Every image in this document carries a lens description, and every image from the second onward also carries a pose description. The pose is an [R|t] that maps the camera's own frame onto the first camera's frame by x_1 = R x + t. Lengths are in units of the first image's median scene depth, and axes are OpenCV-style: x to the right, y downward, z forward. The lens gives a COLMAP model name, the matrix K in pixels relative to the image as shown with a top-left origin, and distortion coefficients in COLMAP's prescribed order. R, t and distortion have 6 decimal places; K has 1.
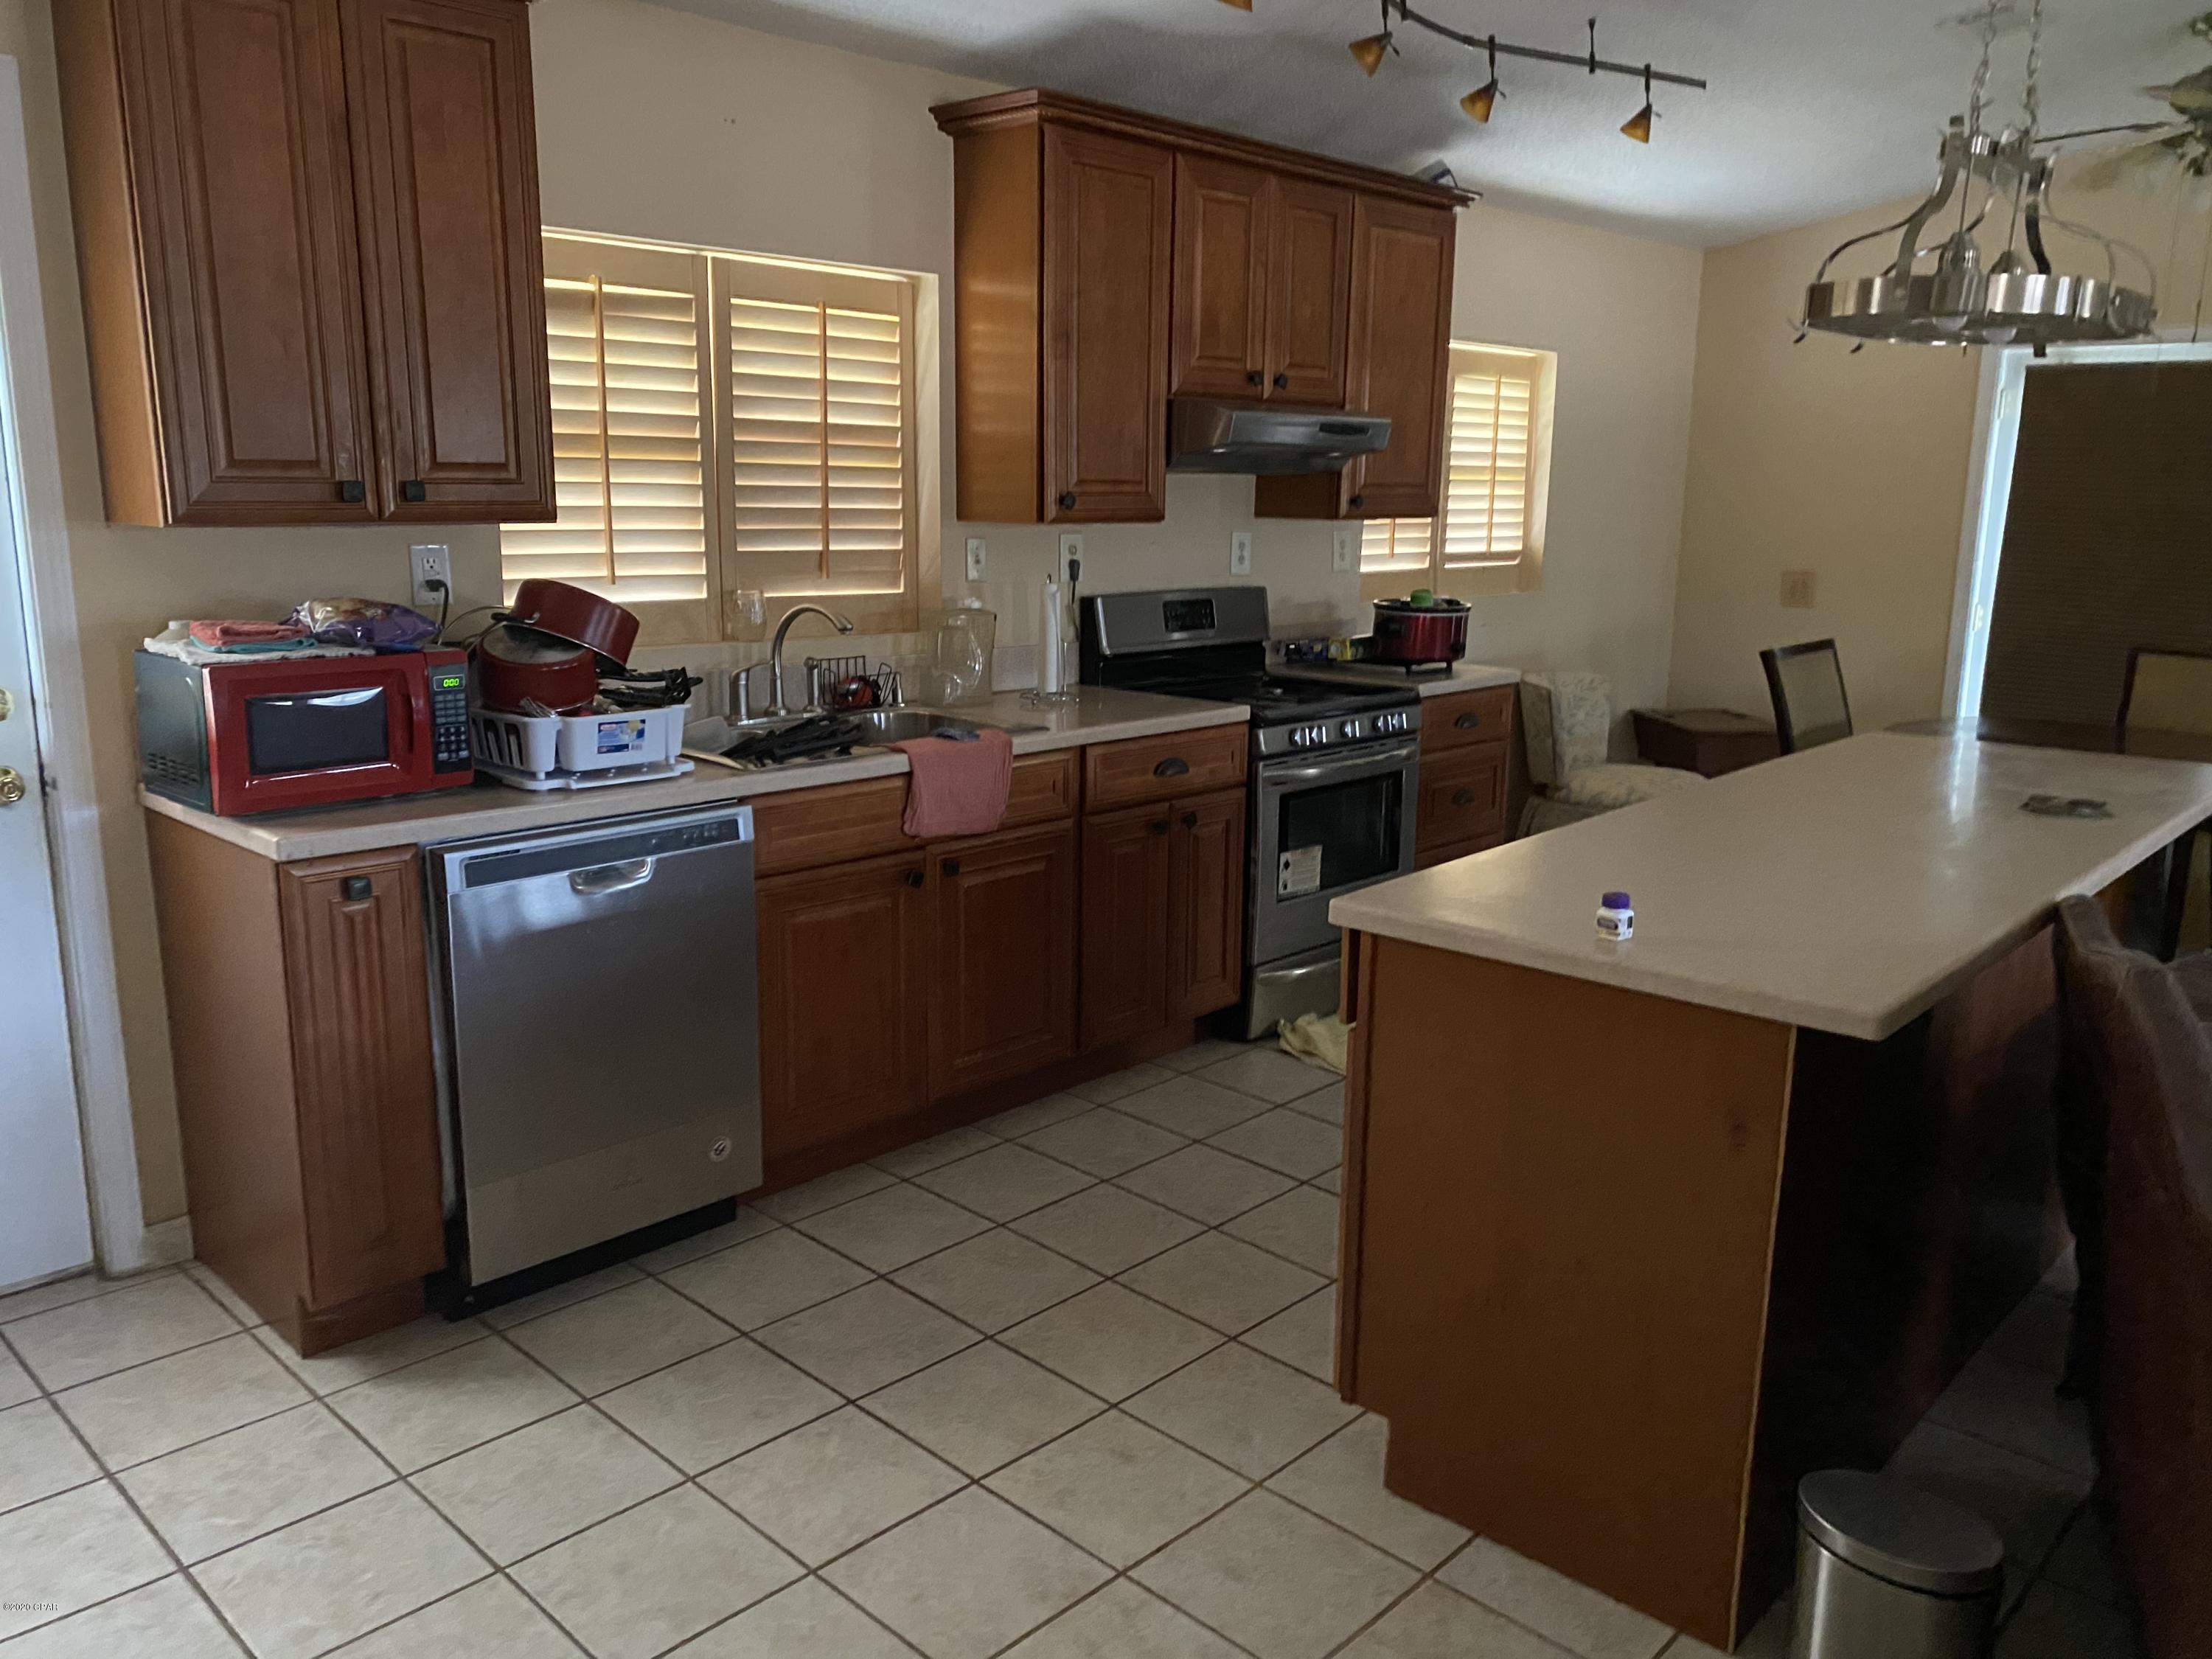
lens RADIAL K [[1679.6, 0, 1097.3], [0, 1679.6, 826.3], [0, 0, 1]] dist [0.005562, -0.002294]
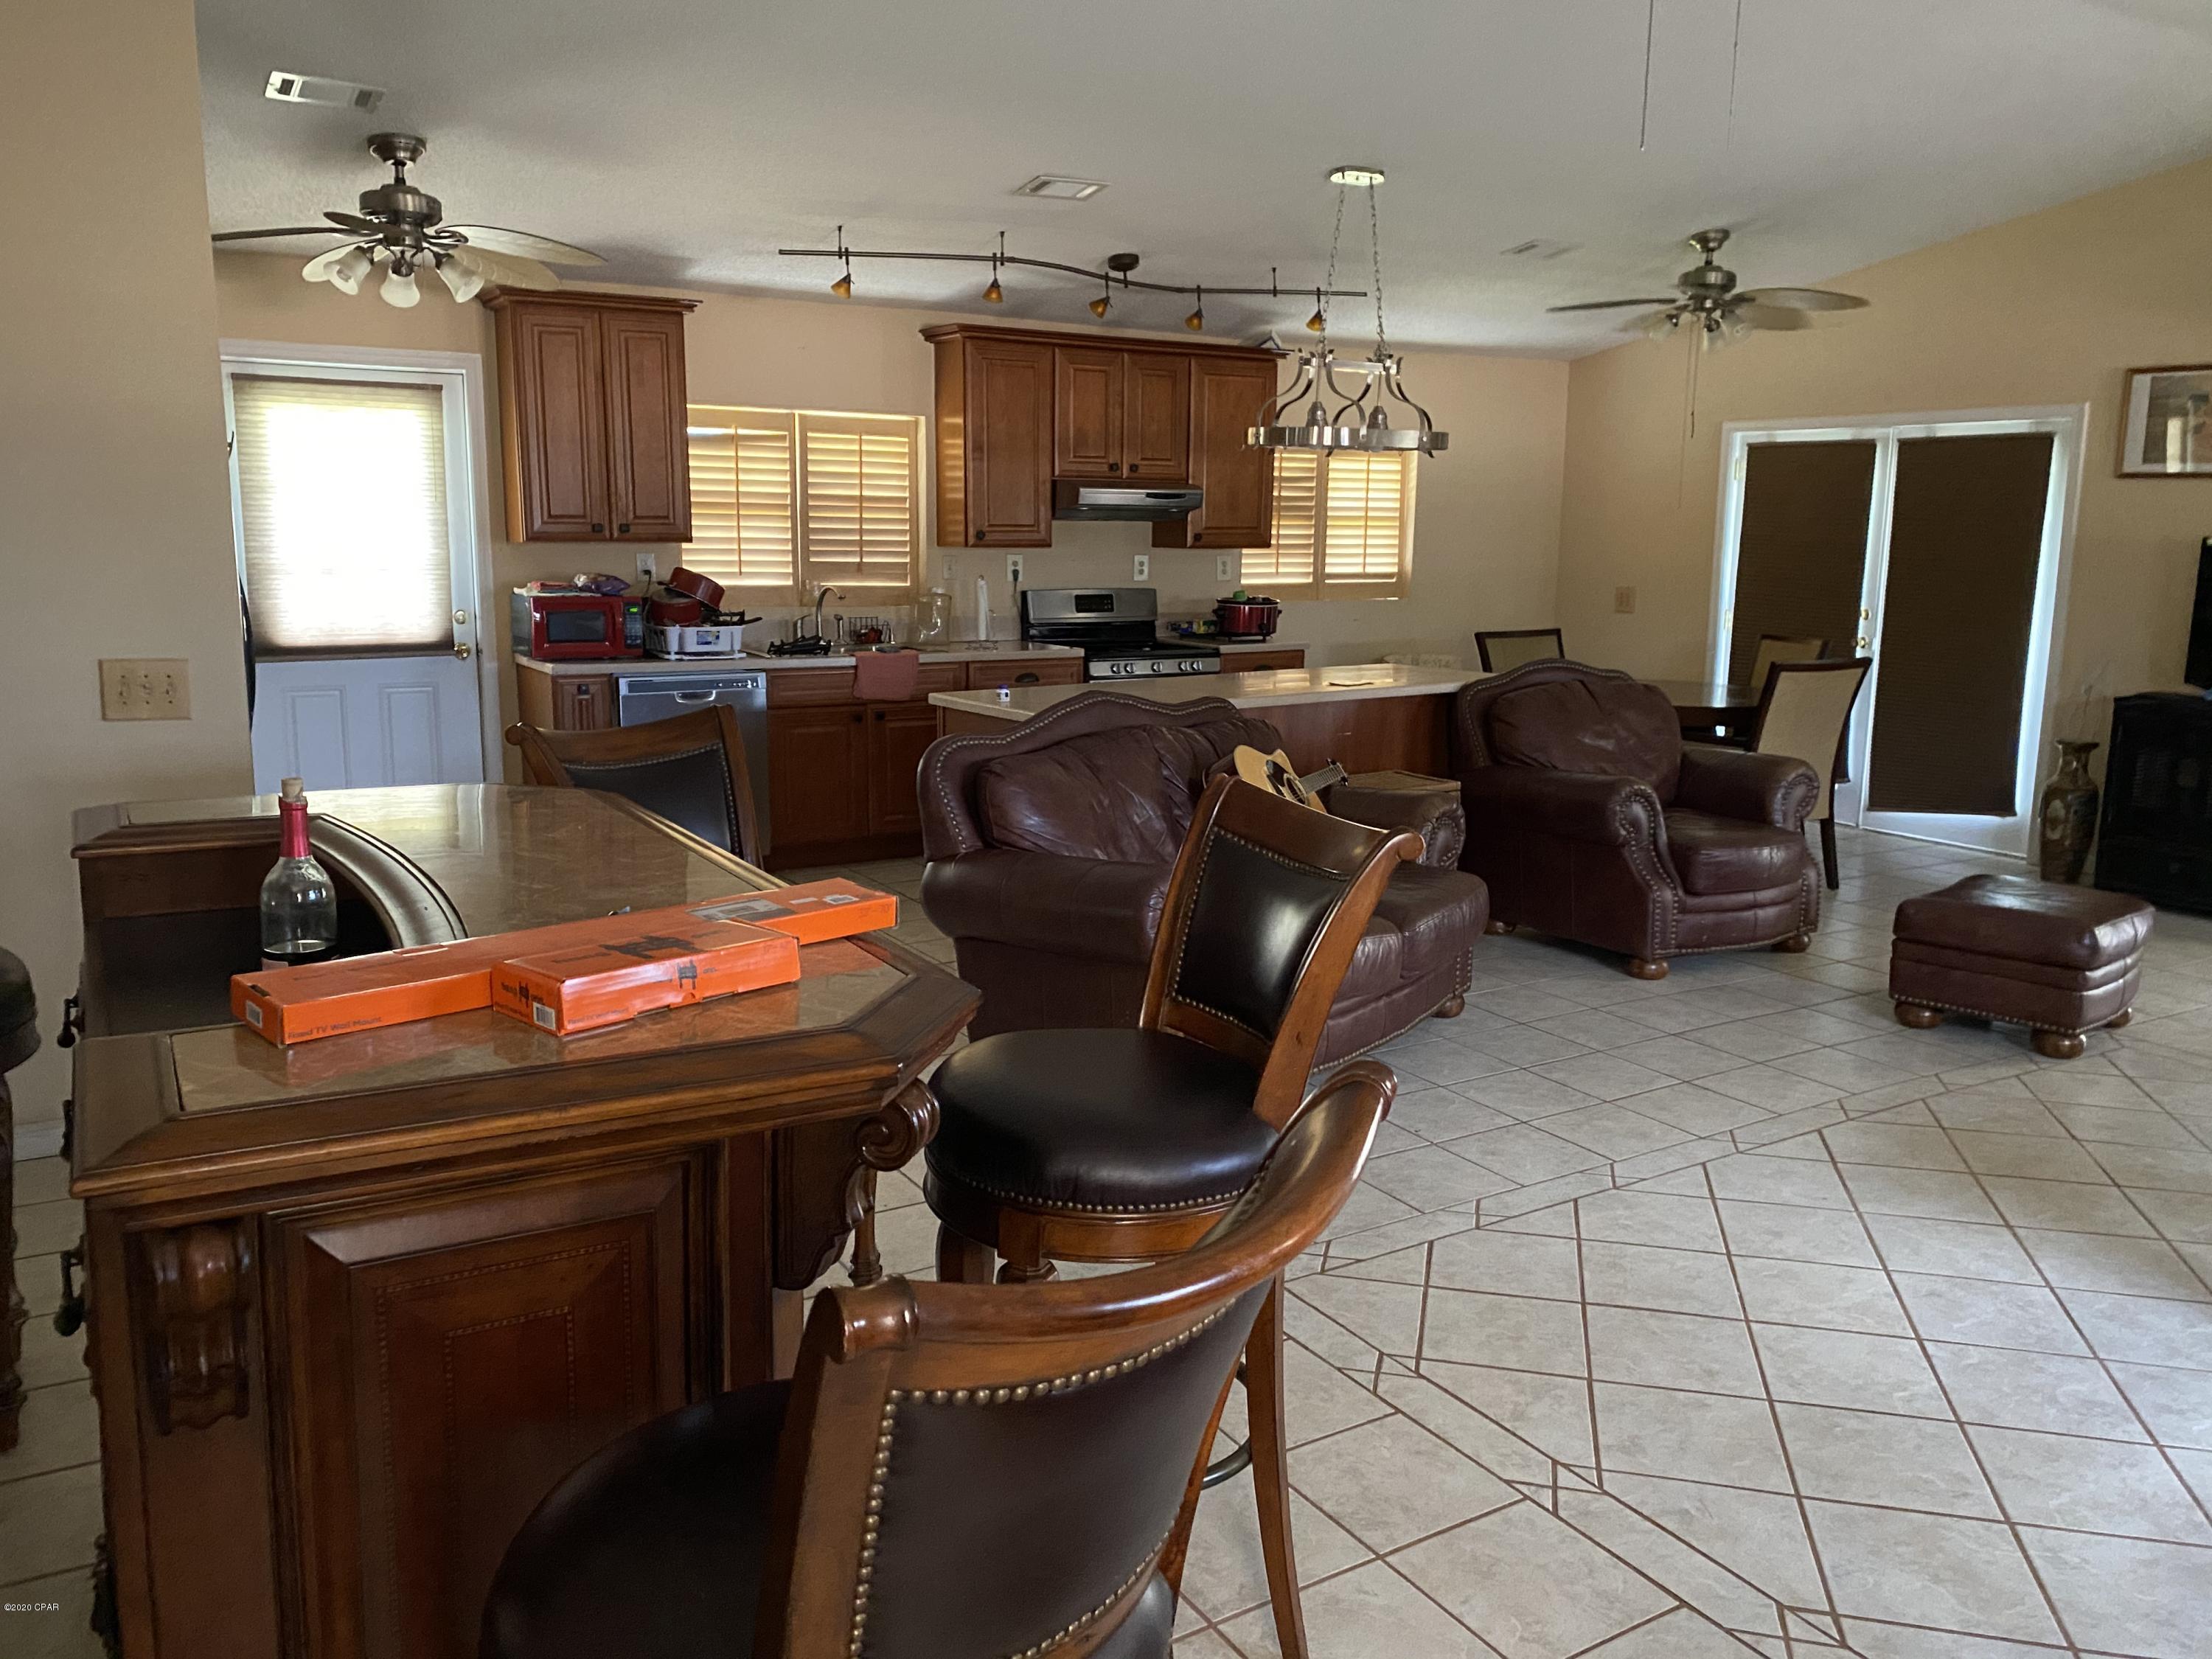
lens RADIAL K [[1679.6, 0, 1097.3], [0, 1679.6, 826.3], [0, 0, 1]] dist [0.005562, -0.002294]
pose [[0.966191, 0.041705, -0.254432, 0.590450], [-0.049562, 0.998469, -0.024547, 0.167531], [0.253019, 0.036328, 0.966779, -0.755680]]
